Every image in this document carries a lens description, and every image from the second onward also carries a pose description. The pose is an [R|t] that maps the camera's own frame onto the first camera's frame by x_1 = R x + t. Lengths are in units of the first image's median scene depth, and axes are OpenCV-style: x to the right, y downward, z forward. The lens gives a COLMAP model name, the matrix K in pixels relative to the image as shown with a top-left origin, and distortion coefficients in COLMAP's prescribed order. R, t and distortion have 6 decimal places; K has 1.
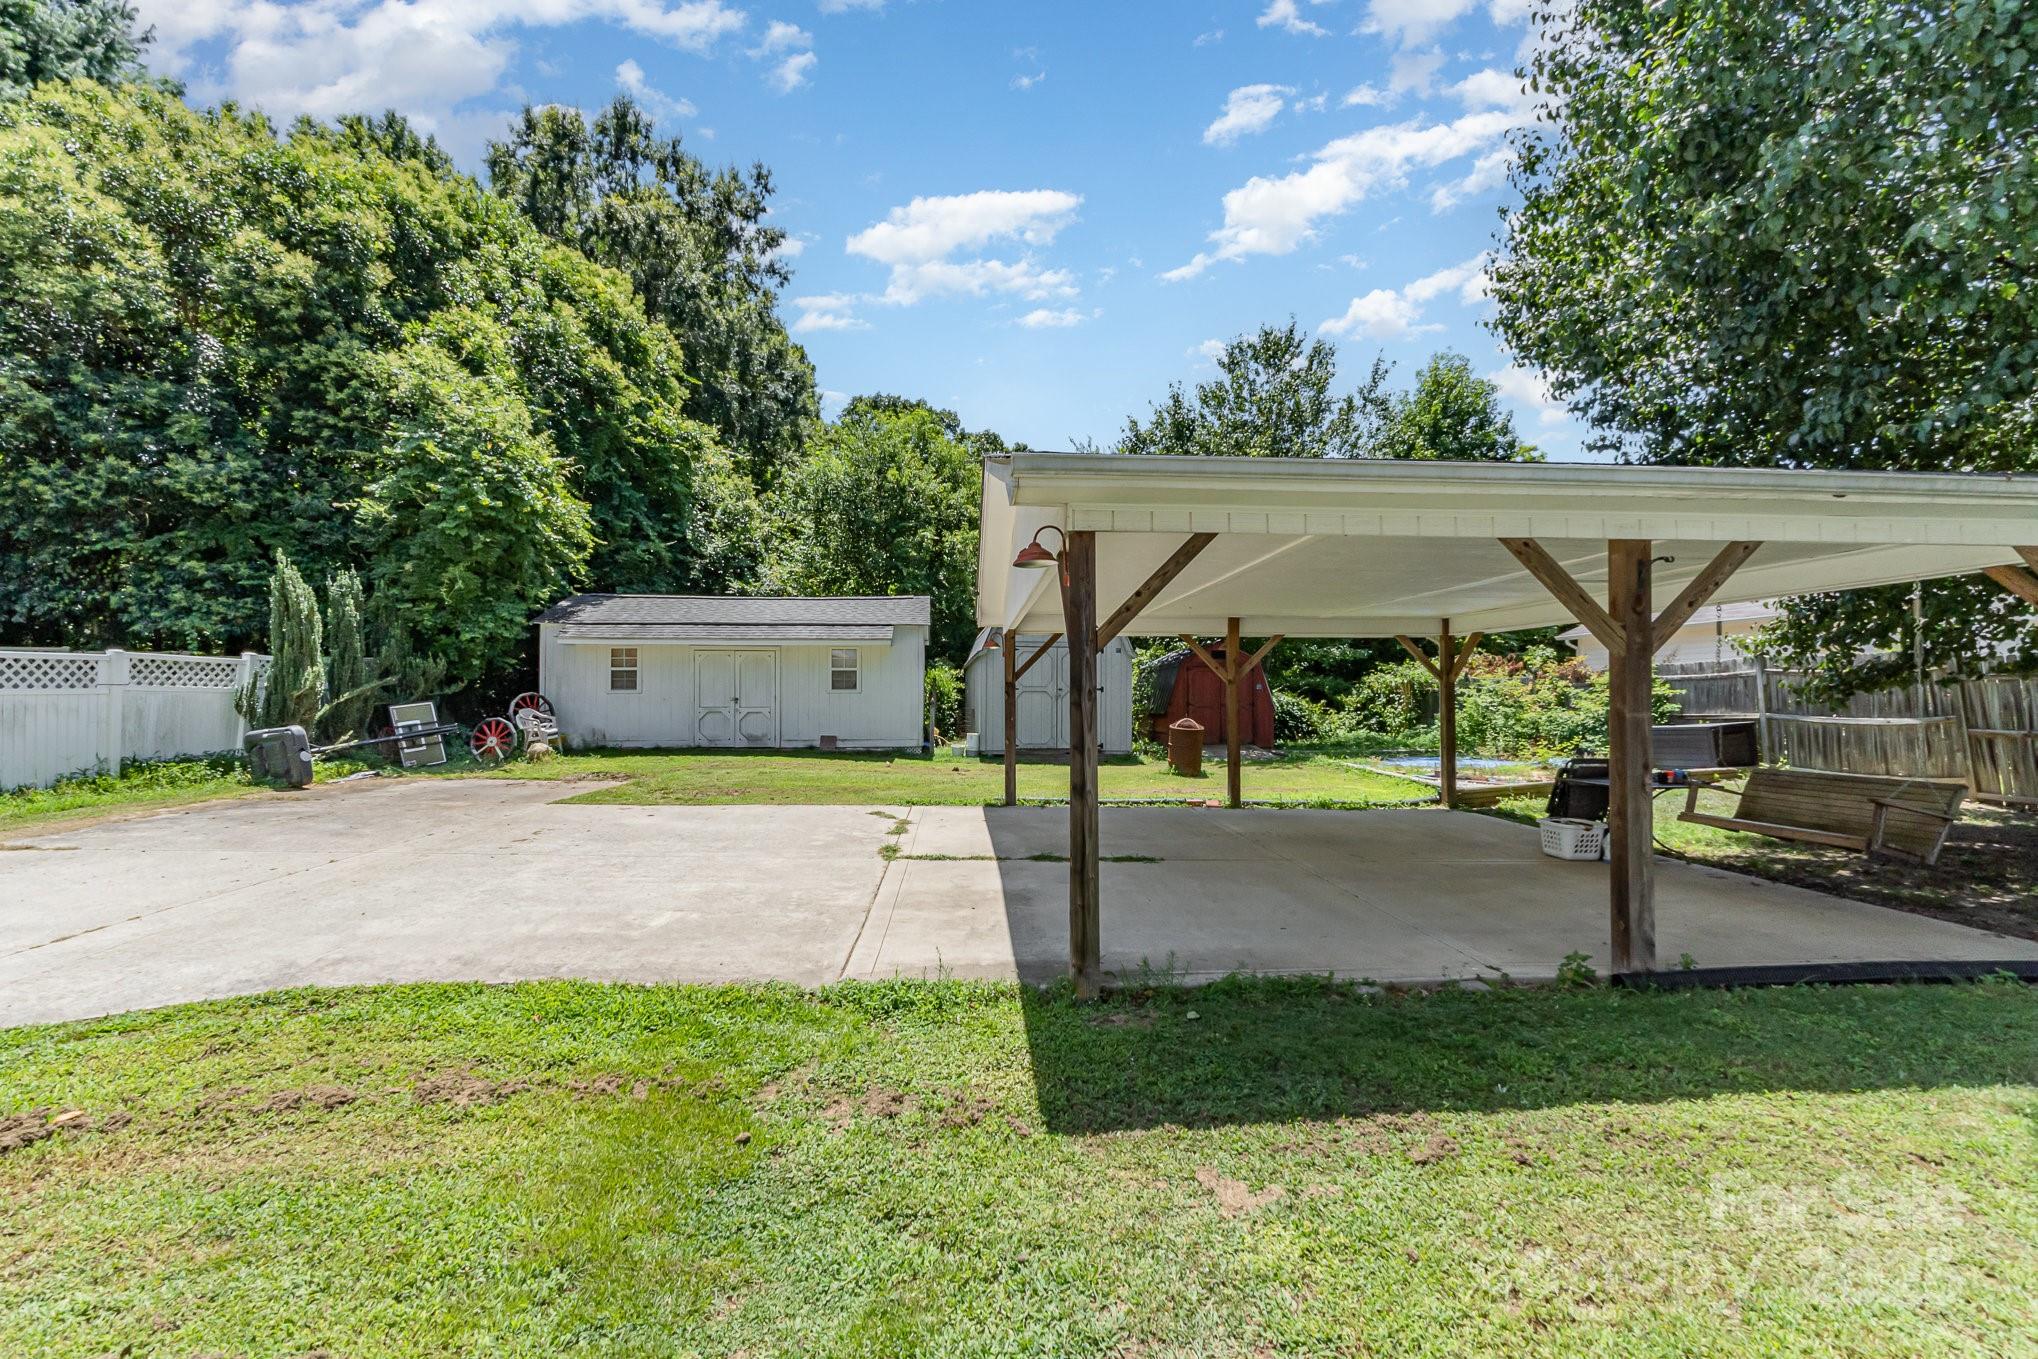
lens RADIAL K [[859.2, 0, 1029.5], [0, 859.2, 679.4], [0, 0, 1]] dist [0.001604, 0.000175]
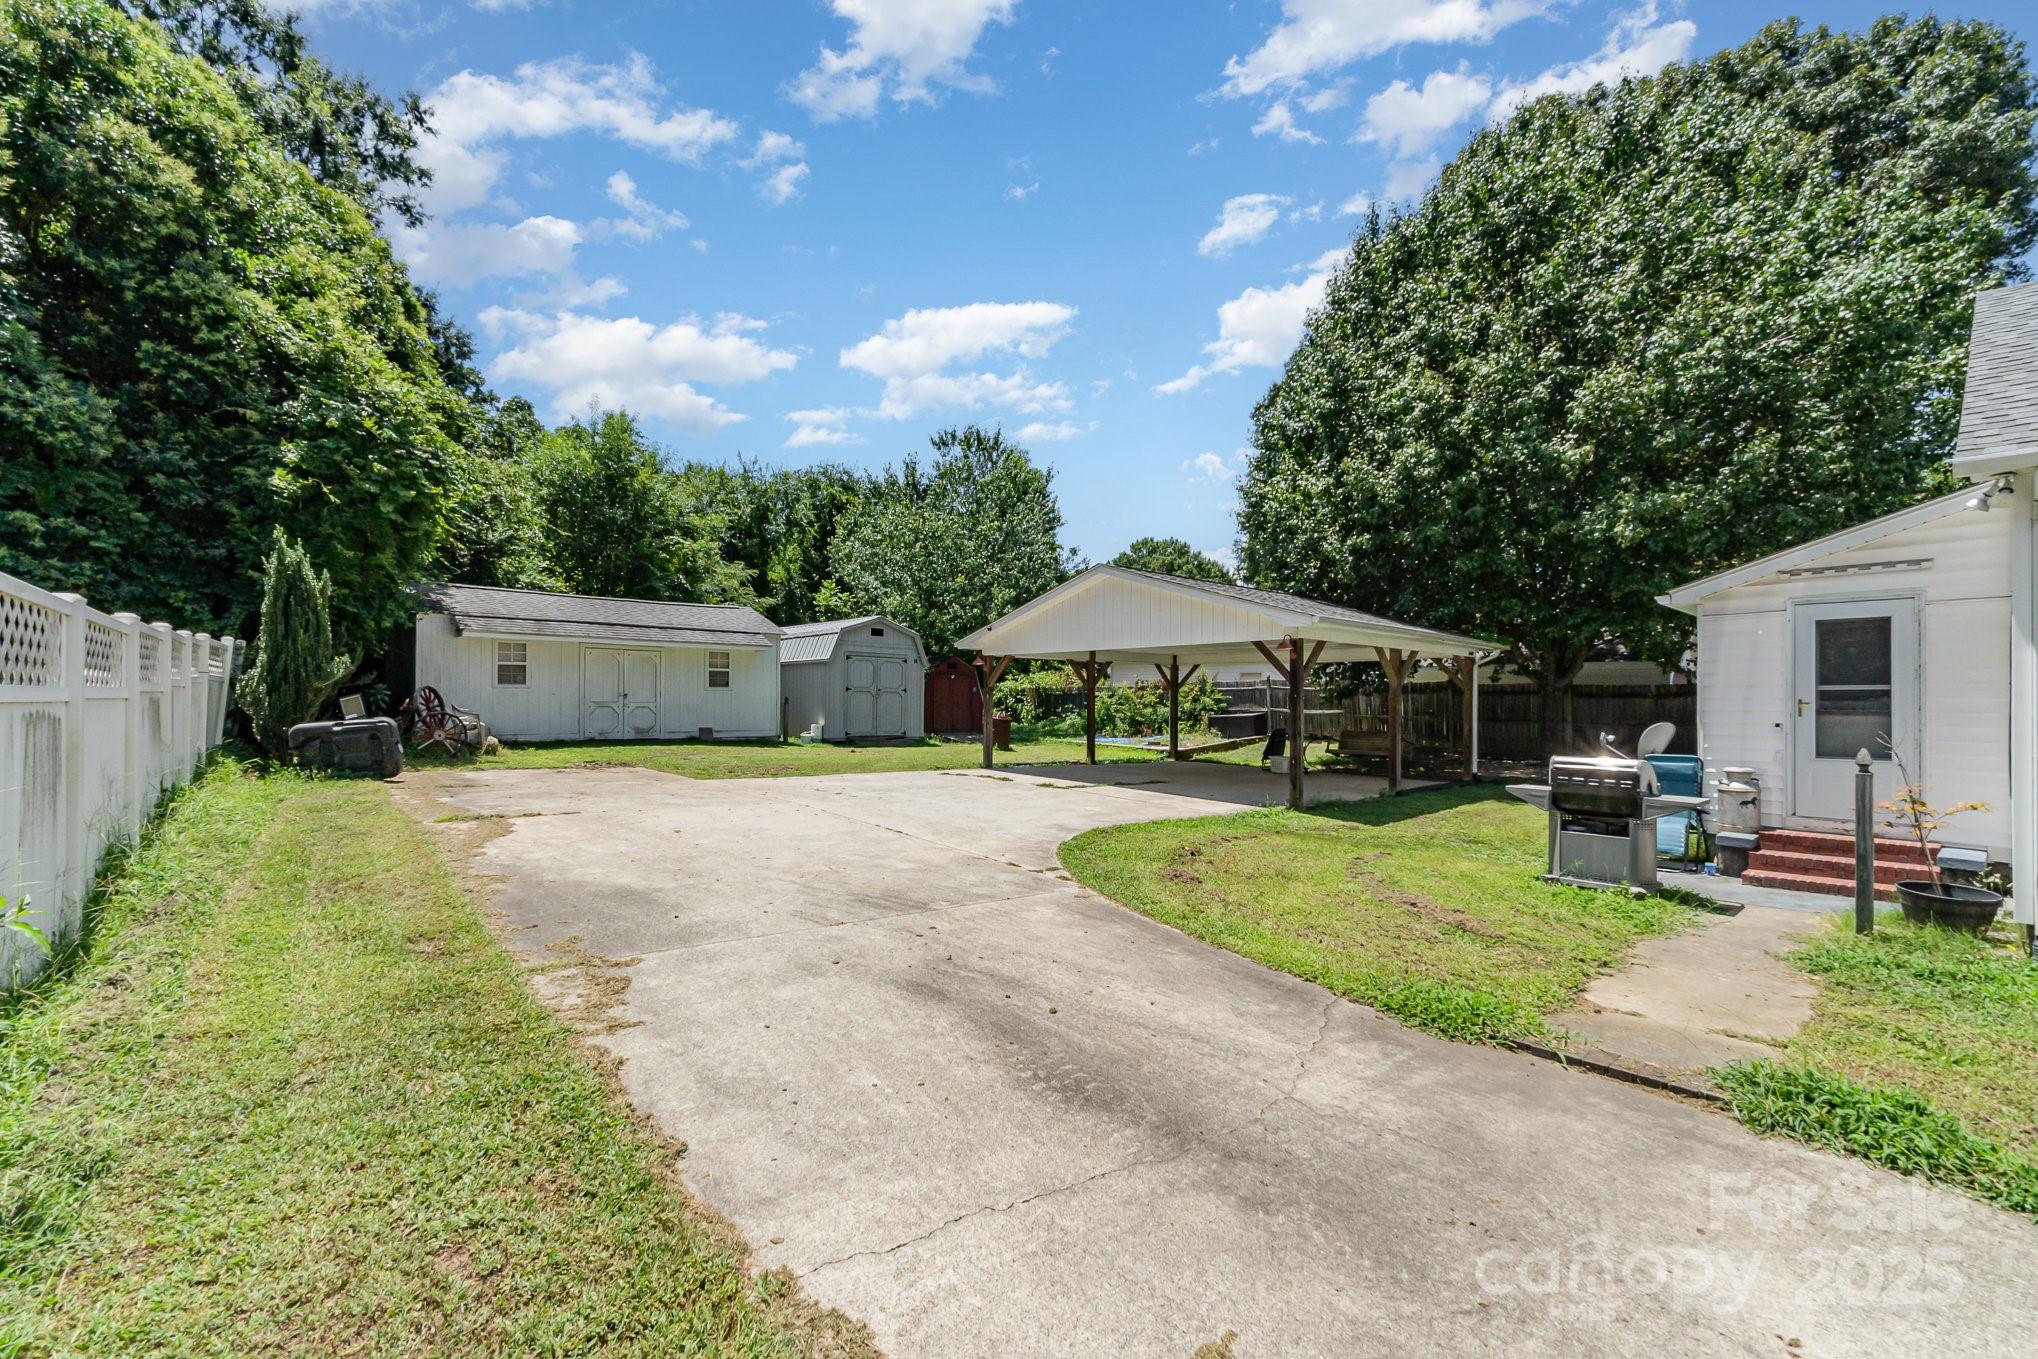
lens RADIAL K [[859.2, 0, 1029.5], [0, 859.2, 679.4], [0, 0, 1]] dist [0.001604, 0.000175]
pose [[0.786470, 0.023130, 0.617195, -0.710925], [-0.024647, 0.999678, -0.006057, -0.002097], [-0.617136, -0.010449, 0.786787, -0.189020]]
